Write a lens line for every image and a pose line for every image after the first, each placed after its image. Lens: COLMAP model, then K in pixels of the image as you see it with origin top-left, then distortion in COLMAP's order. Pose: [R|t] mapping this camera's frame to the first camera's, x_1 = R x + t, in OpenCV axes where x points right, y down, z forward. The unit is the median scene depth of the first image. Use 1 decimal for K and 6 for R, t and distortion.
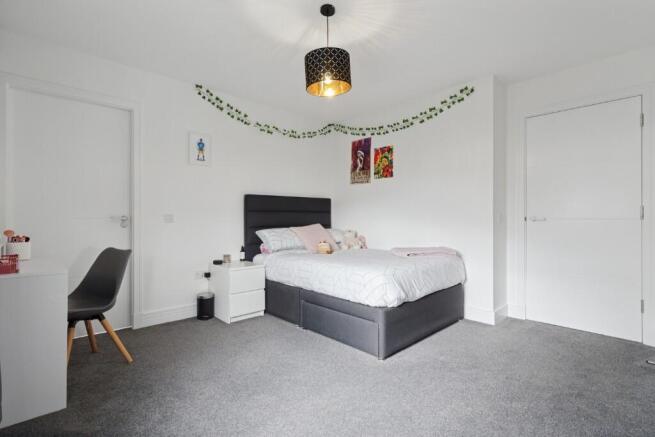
lens RADIAL K [[316.8, 0, 327.5], [0, 316.8, 218.5], [0, 0, 1]] dist [-0.000601, -0.000235]
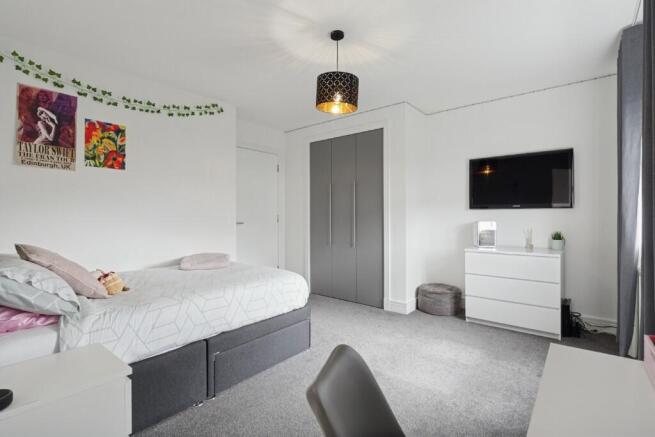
lens RADIAL K [[316.8, 0, 327.5], [0, 316.8, 218.5], [0, 0, 1]] dist [-0.000601, -0.000235]
pose [[-0.126571, -0.004617, 0.991947, -0.557265], [0.007740, 0.999954, 0.005642, -0.019885], [-0.991927, 0.008392, -0.126529, 0.614823]]
